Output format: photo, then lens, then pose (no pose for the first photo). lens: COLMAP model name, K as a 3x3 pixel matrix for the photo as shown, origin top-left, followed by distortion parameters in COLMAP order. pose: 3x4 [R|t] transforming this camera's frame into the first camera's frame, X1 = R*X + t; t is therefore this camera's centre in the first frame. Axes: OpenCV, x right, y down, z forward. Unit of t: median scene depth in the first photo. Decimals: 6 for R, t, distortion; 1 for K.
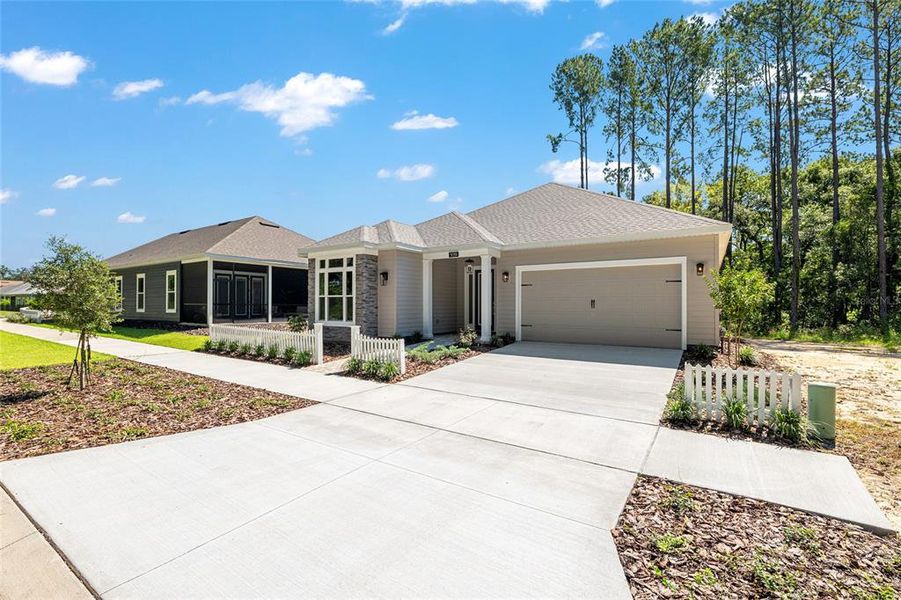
lens RADIAL K [[404.8, 0, 450.5], [0, 404.8, 300.0], [0, 0, 1]] dist [-0.001440, 0.000095]
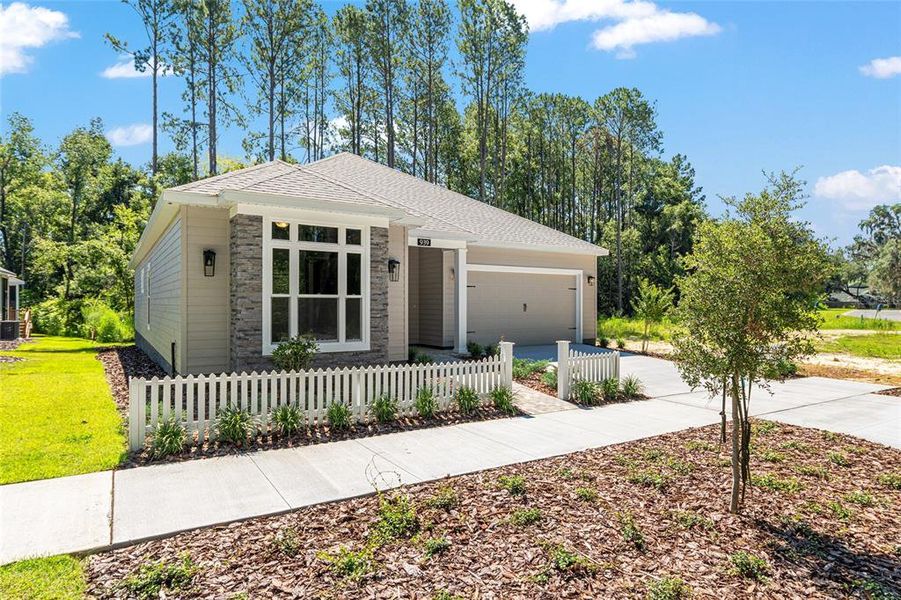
lens RADIAL K [[519.3, 0, 454.4], [0, 519.3, 298.8], [0, 0, 1]] dist [-0.002910, 0.000974]
pose [[0.398358, 0.006650, 0.917206, -0.852088], [-0.012412, 0.999921, -0.001858, -0.007271], [-0.917146, -0.010644, 0.398409, 0.570668]]
